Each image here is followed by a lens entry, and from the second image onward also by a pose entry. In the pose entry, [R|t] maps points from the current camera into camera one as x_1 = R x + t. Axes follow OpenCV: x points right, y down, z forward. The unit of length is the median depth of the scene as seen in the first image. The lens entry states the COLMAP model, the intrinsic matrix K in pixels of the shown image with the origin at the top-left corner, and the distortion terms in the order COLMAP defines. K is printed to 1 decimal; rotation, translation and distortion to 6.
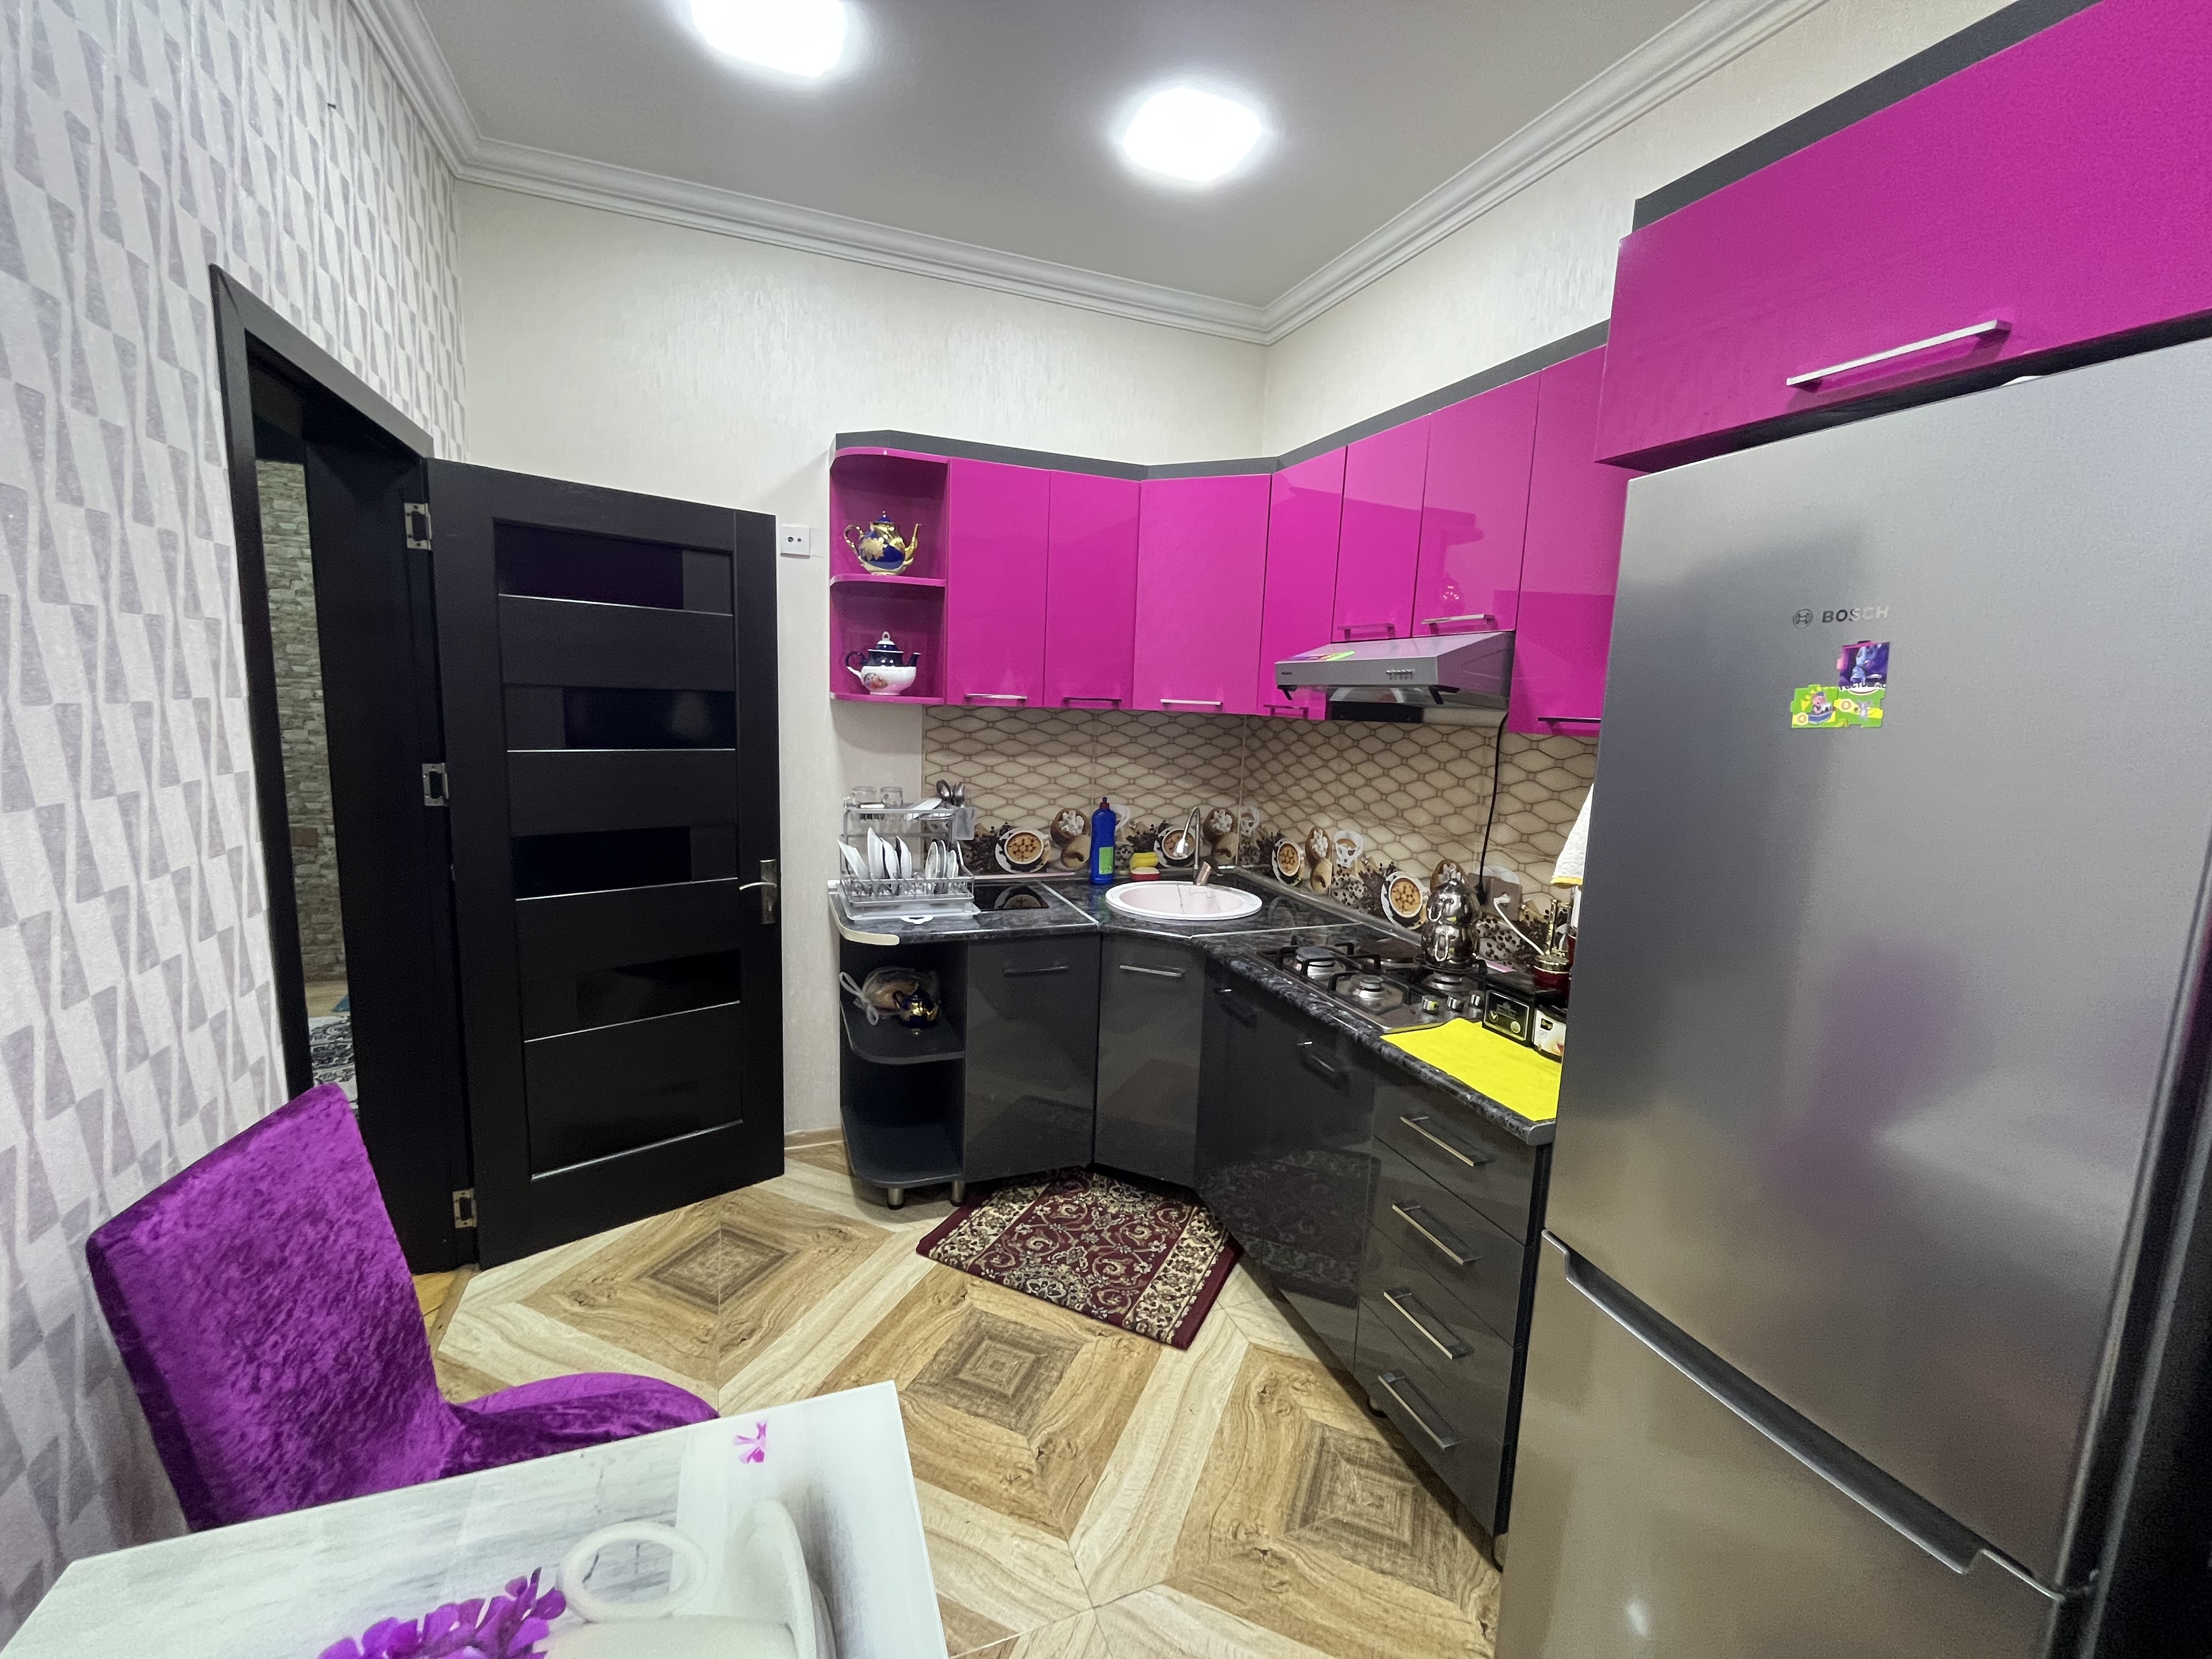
lens RADIAL K [[902.9, 0, 1106.0], [0, 902.9, 829.5], [0, 0, 1]] dist [-0.000276, -0.000060]
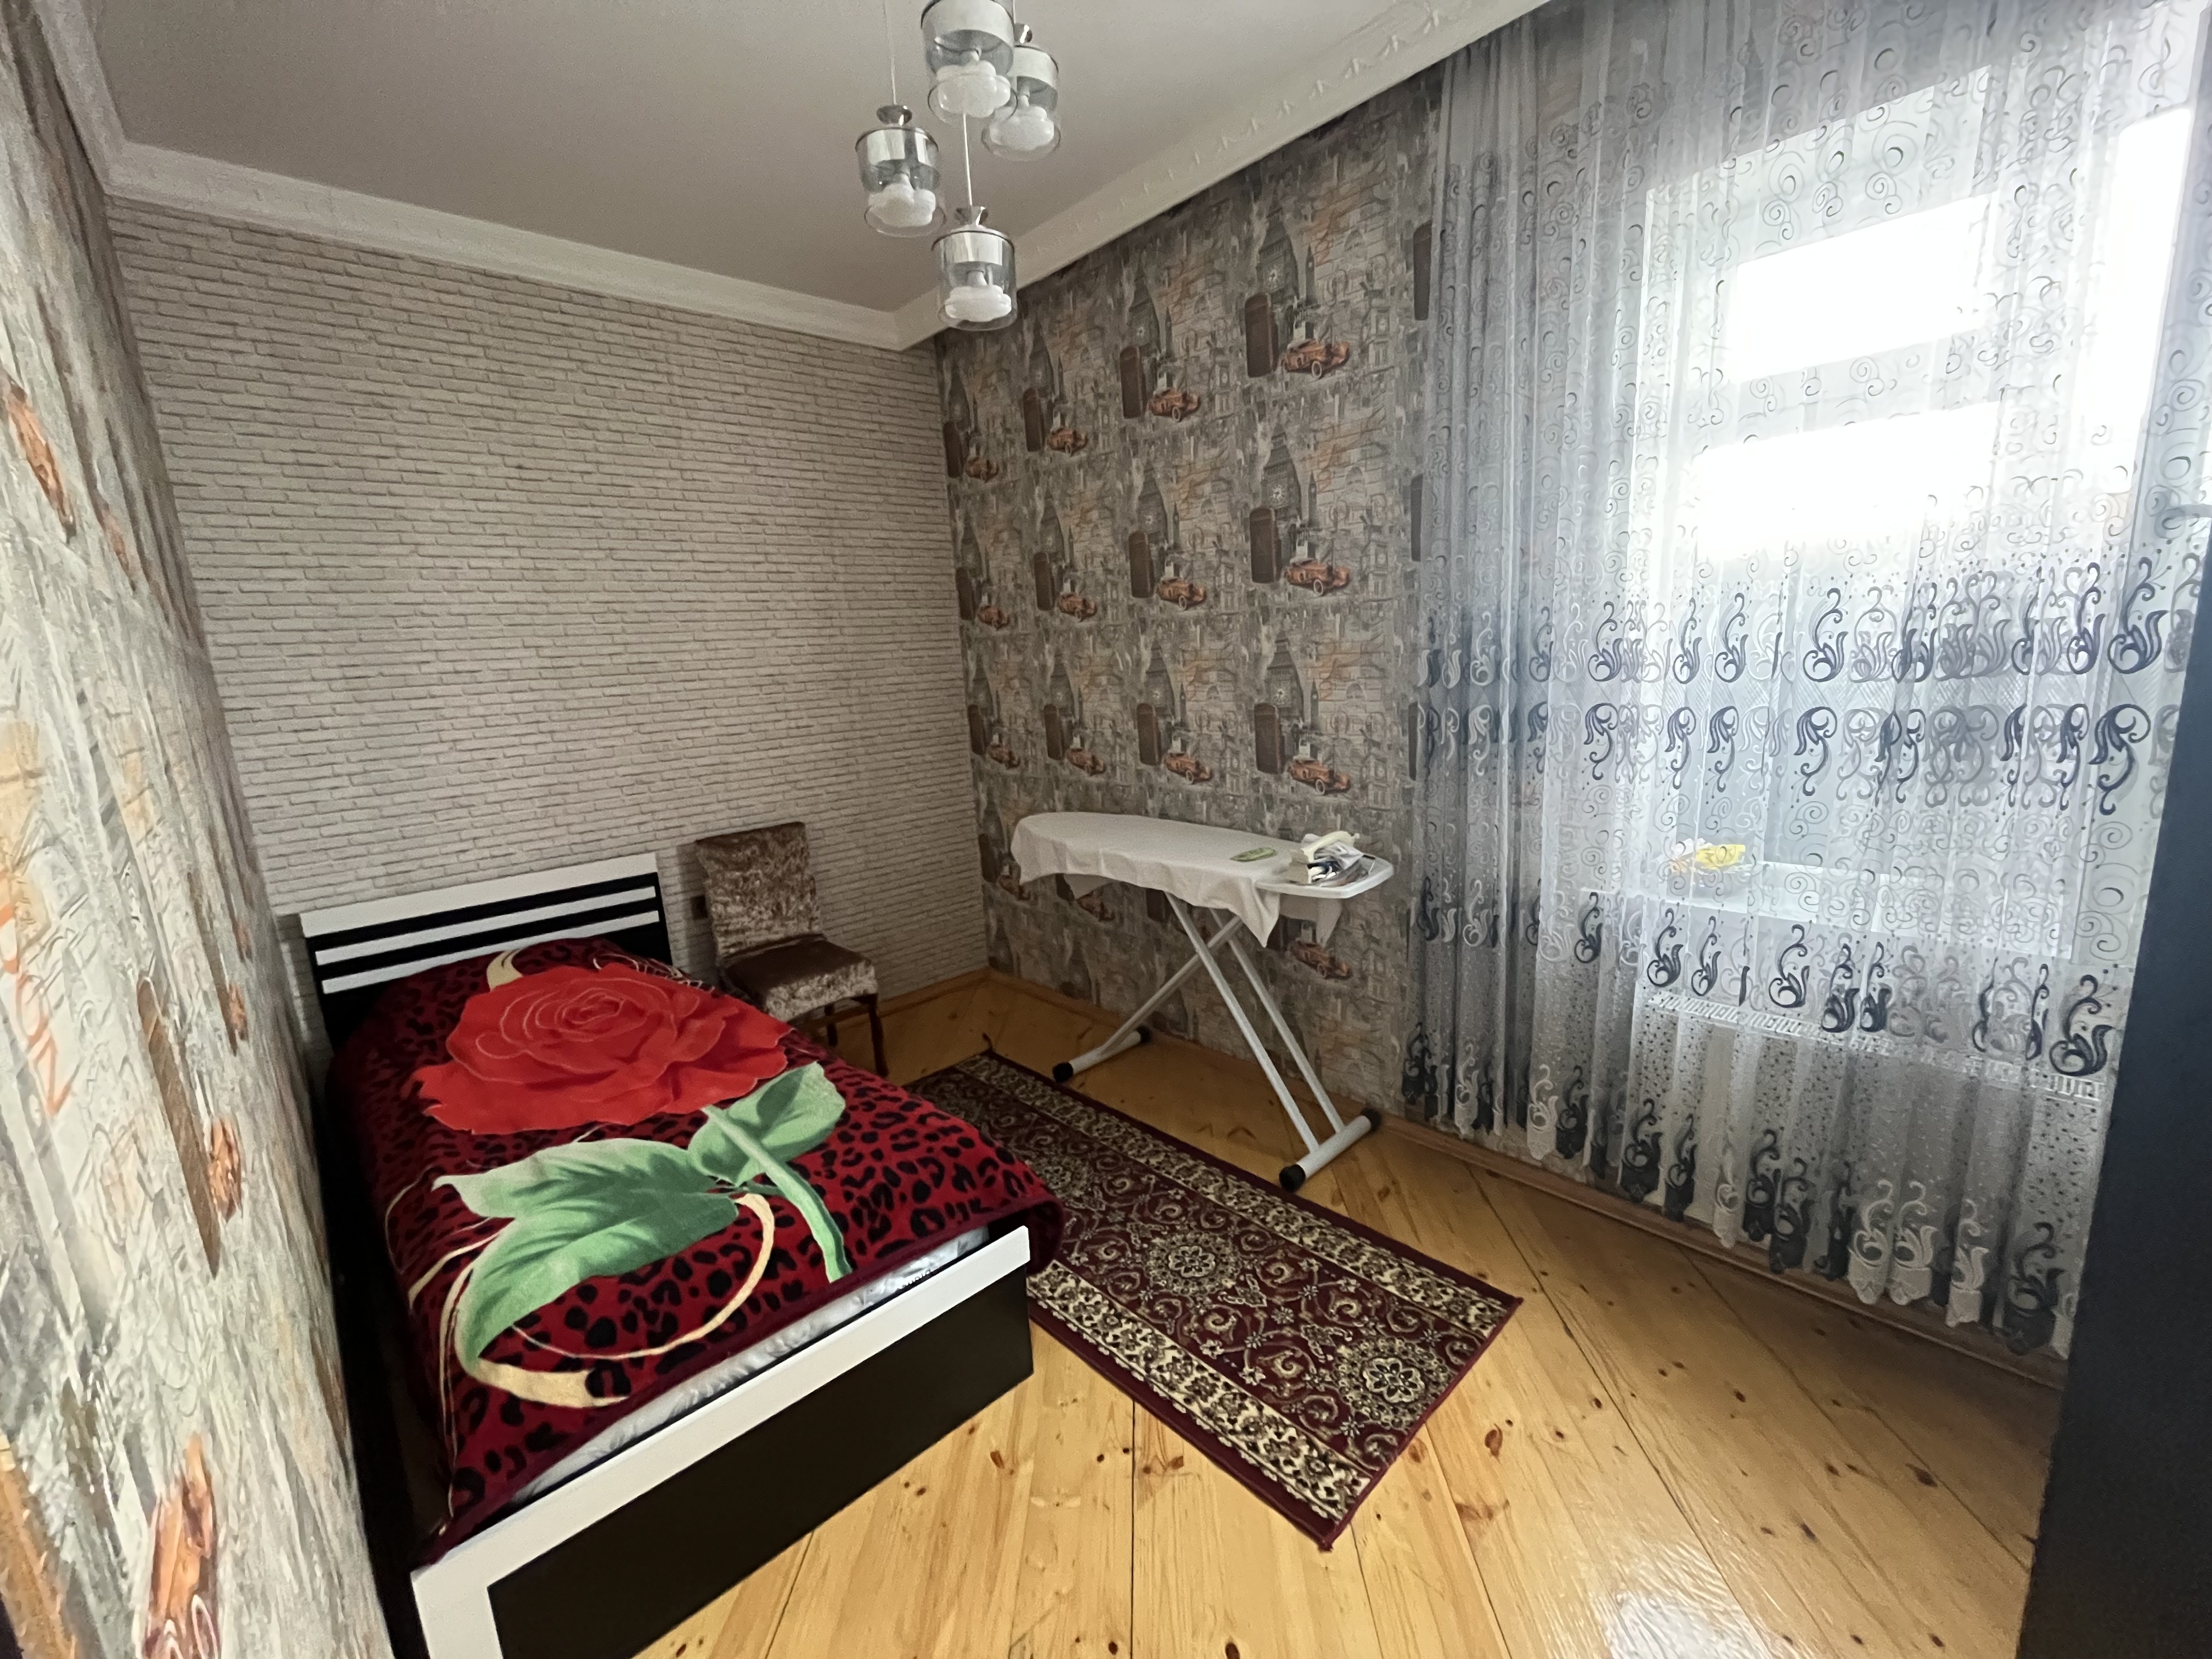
lens RADIAL K [[902.9, 0, 1106.0], [0, 902.9, 829.5], [0, 0, 1]] dist [-0.000276, -0.000060]
pose [[-0.365243, 0.157765, -0.917446, 0.726630], [-0.101210, 0.972963, 0.207605, -0.118273], [0.925394, 0.168681, -0.339401, 1.090163]]
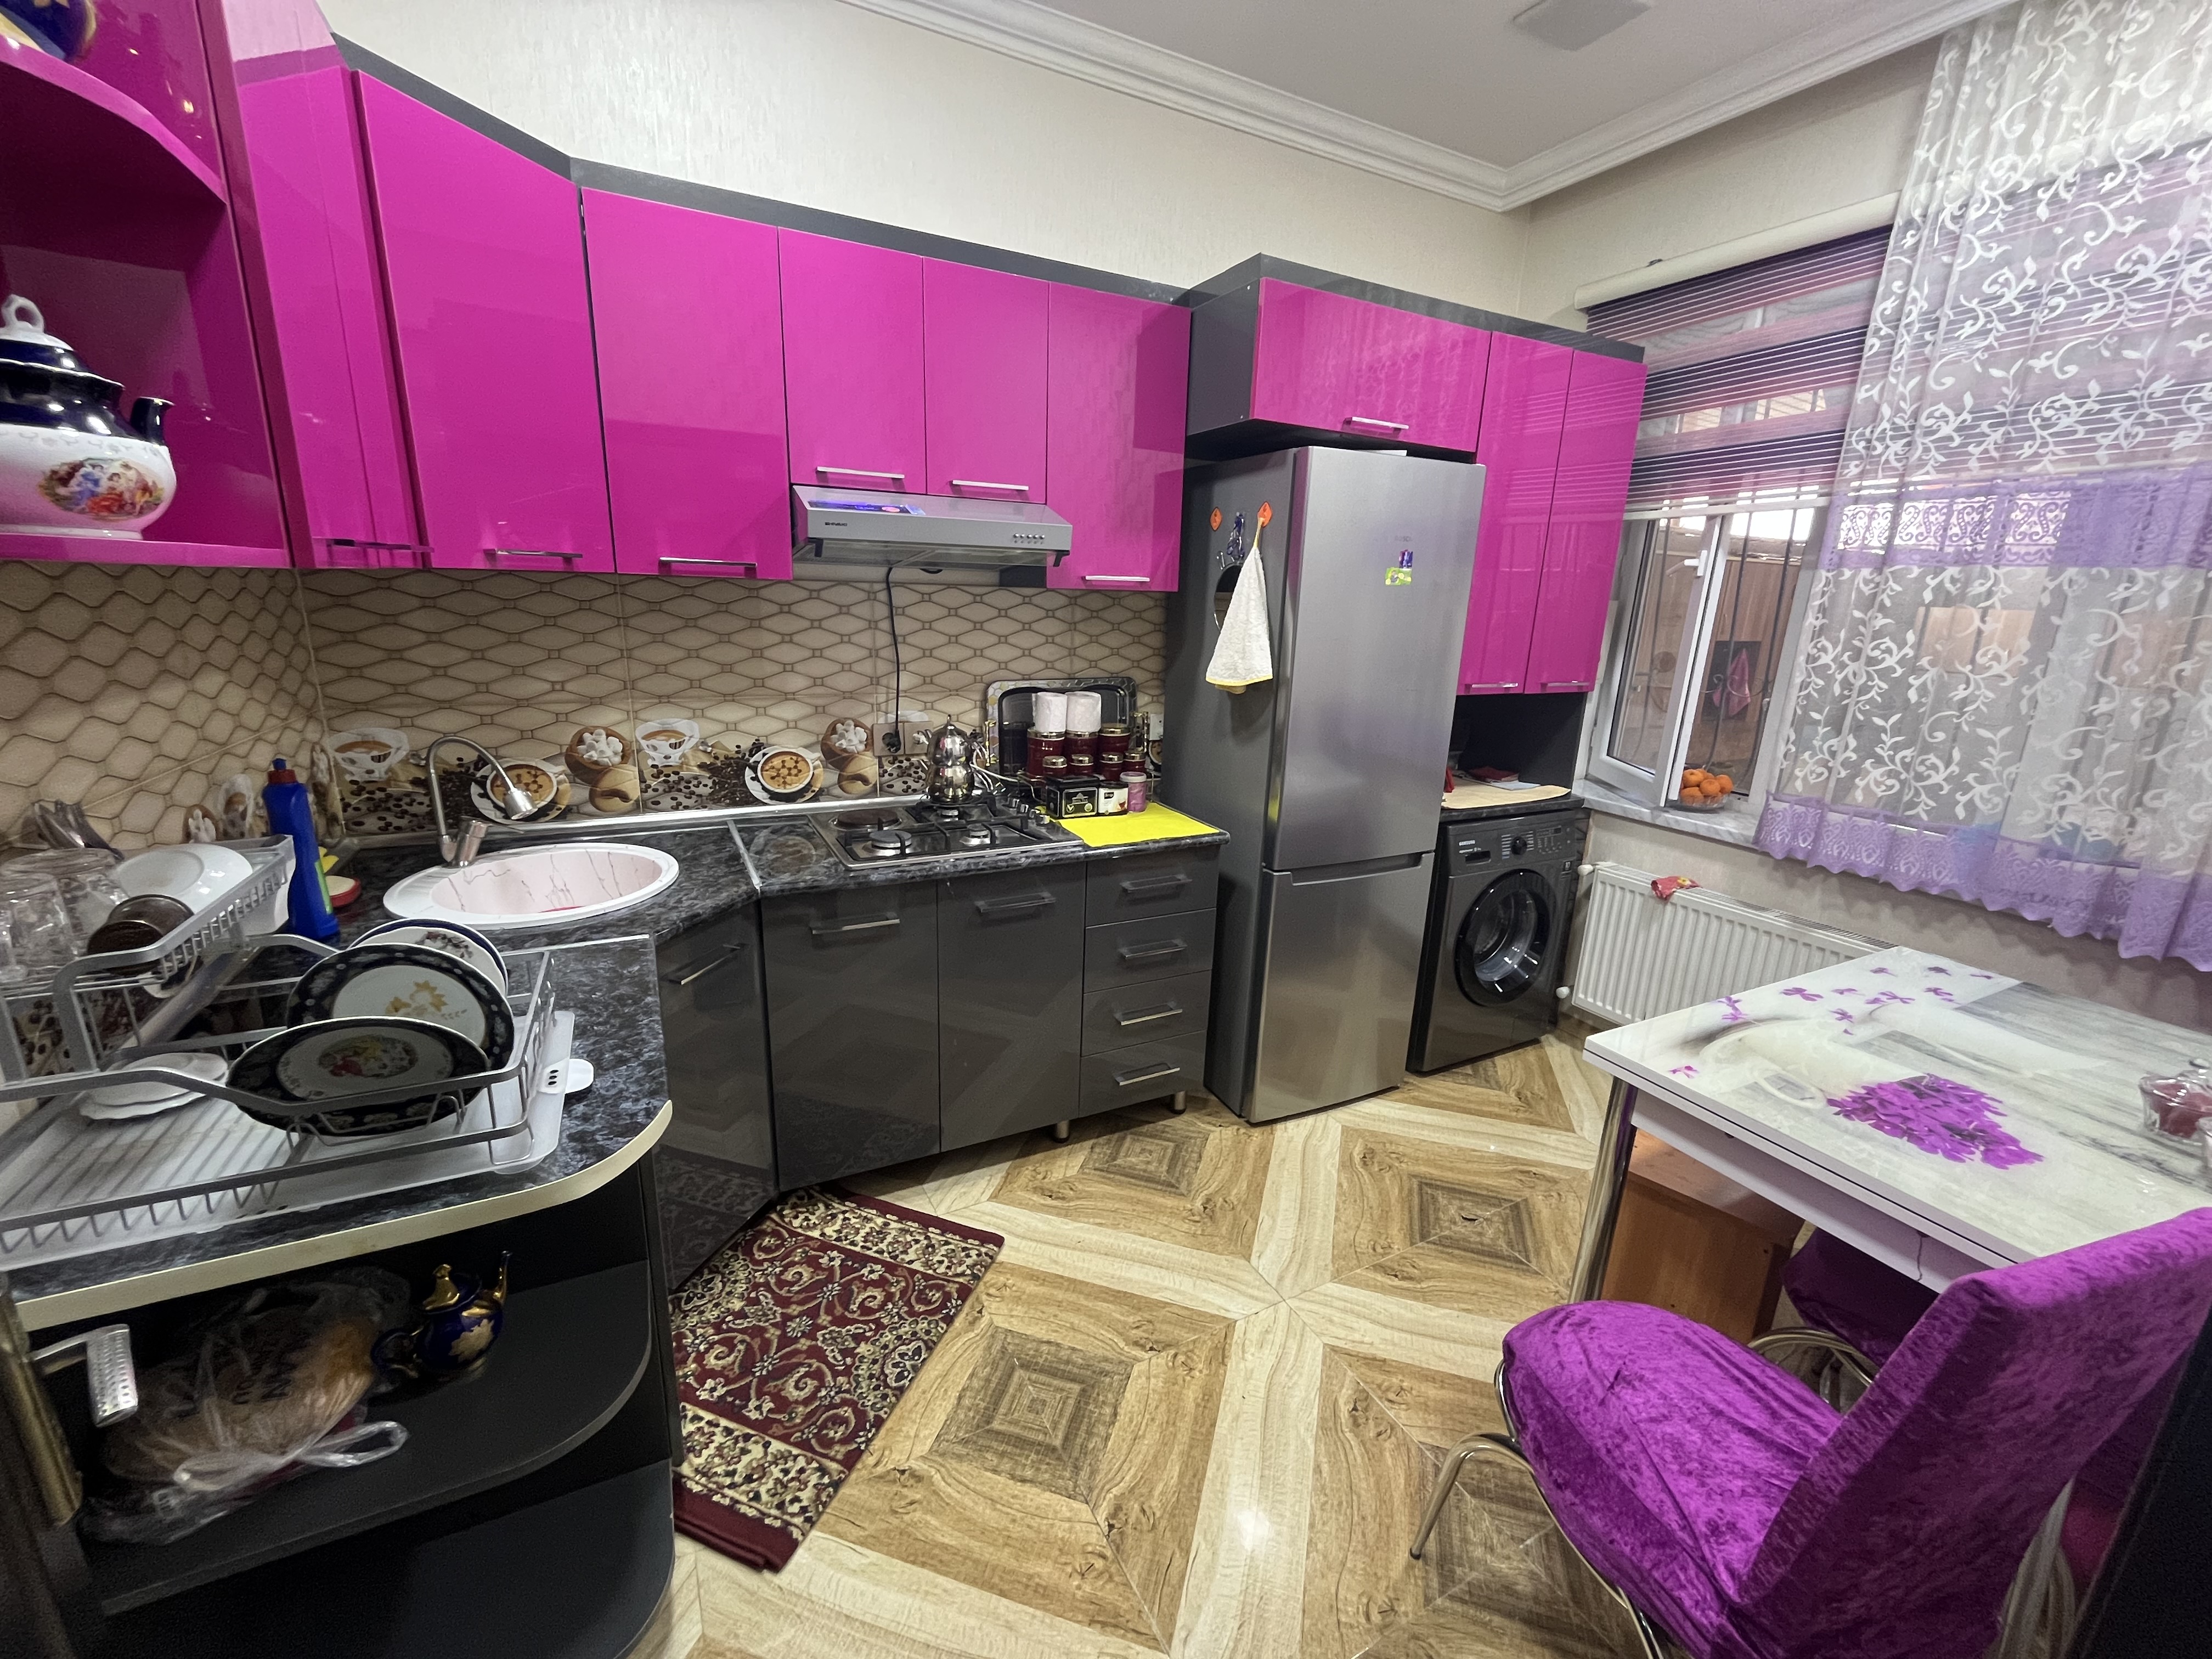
lens RADIAL K [[902.9, 0, 1106.0], [0, 902.9, 829.5], [0, 0, 1]] dist [-0.000276, -0.000060]
pose [[-0.097680, -0.299416, 0.949110, -0.632021], [0.108808, 0.944740, 0.309236, -0.126320], [-0.989252, 0.133477, -0.059703, 0.772147]]
